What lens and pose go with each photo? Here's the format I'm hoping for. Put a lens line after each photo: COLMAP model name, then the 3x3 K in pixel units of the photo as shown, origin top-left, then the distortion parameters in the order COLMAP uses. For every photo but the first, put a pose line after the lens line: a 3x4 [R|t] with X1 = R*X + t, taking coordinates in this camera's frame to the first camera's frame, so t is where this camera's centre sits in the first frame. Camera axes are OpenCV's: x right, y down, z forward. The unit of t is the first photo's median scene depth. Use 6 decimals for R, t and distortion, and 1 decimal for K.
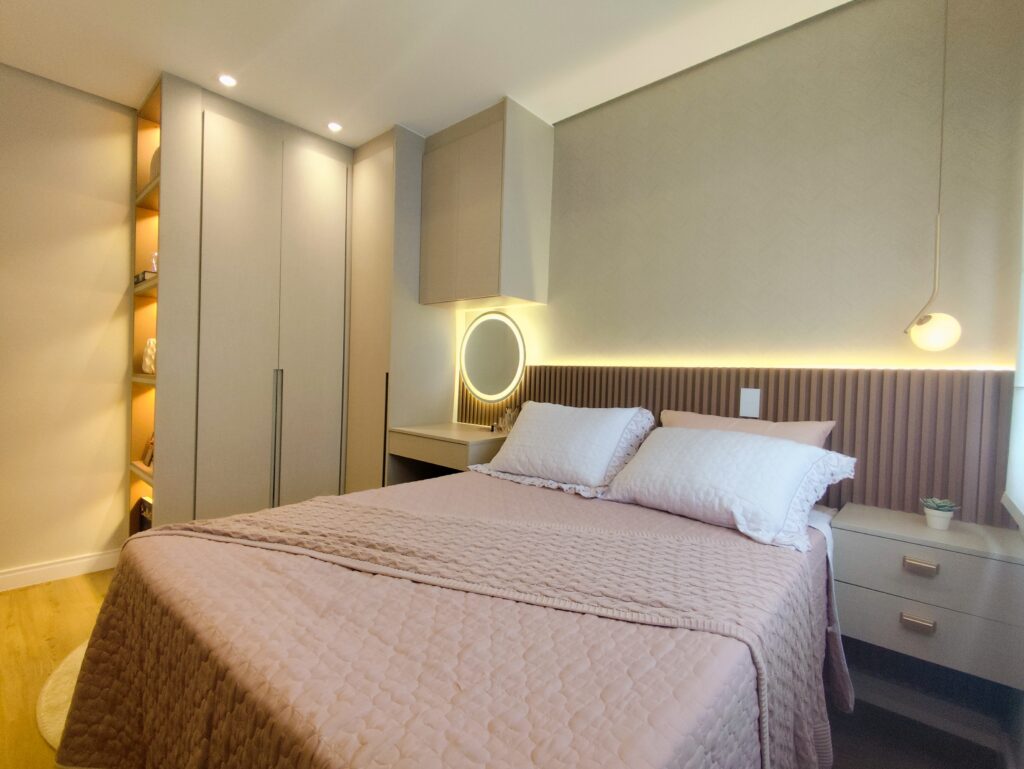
lens RADIAL K [[470.3, 0, 512.0], [0, 470.3, 382.3], [0, 0, 1]] dist [0.020154, -0.010818]
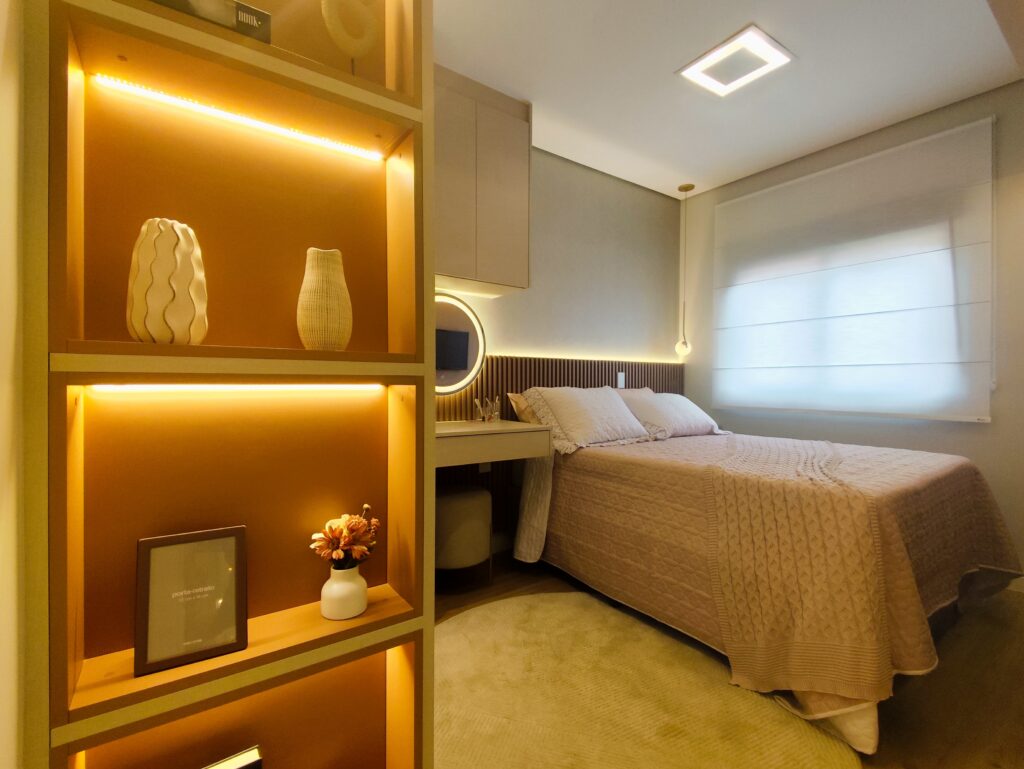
lens RADIAL K [[470.3, 0, 511.6], [0, 470.3, 386.4], [0, 0, 1]] dist [0.020154, -0.010818]
pose [[0.235594, -0.043573, 0.970874, -1.255461], [0.018434, 0.999015, 0.040363, -0.010864], [-0.971677, 0.008387, 0.236165, 0.916801]]
